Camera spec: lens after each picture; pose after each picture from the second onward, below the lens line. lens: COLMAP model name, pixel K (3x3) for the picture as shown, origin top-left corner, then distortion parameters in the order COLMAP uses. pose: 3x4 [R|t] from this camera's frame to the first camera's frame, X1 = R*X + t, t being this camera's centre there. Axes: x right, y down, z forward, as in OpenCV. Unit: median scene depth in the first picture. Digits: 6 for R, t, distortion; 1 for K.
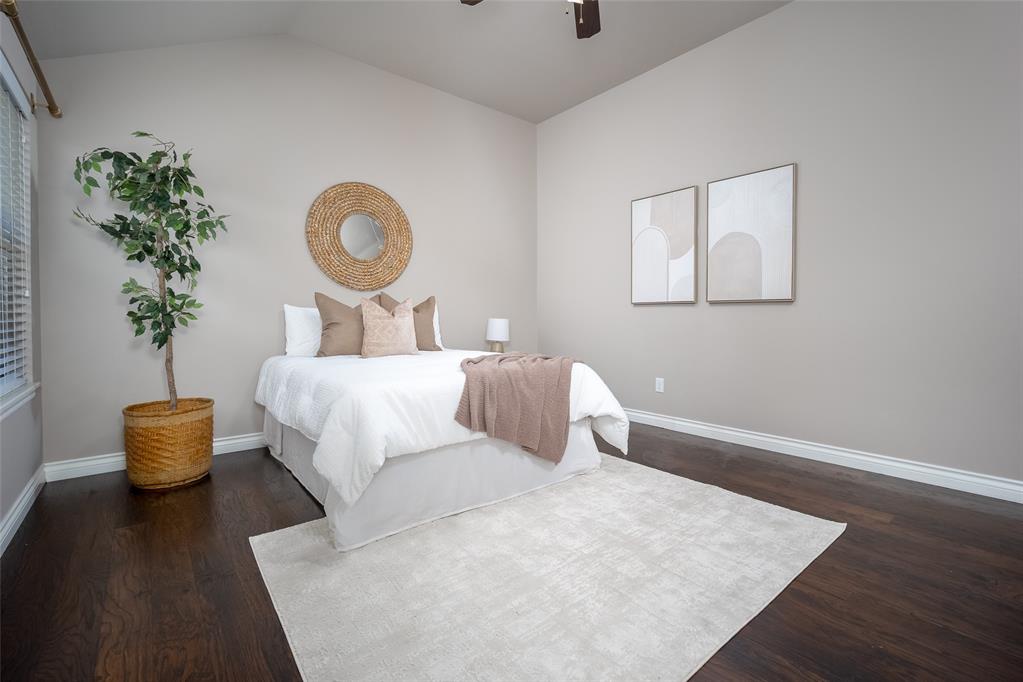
lens RADIAL K [[459.2, 0, 511.5], [0, 459.2, 341.0], [0, 0, 1]] dist [0.035009, -0.000050]
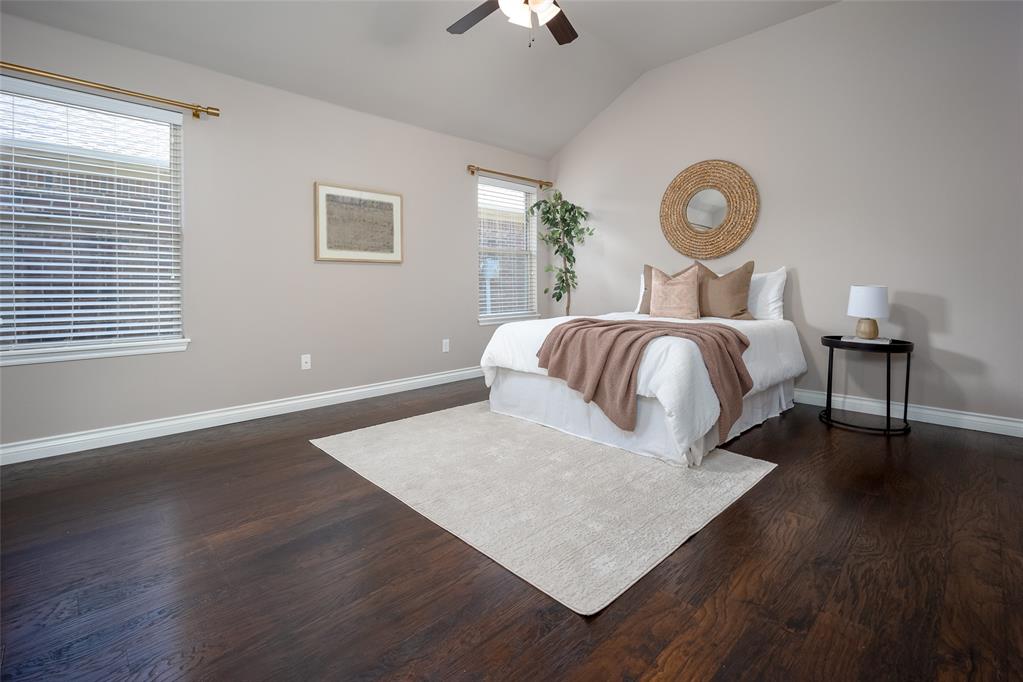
lens RADIAL K [[442.2, 0, 508.2], [0, 442.2, 325.1], [0, 0, 1]] dist [-0.003577, 0.000097]
pose [[0.077710, 0.084587, -0.993381, 0.925749], [-0.056070, 0.995188, 0.080355, -0.017712], [0.995398, 0.049455, 0.082079, 0.619853]]
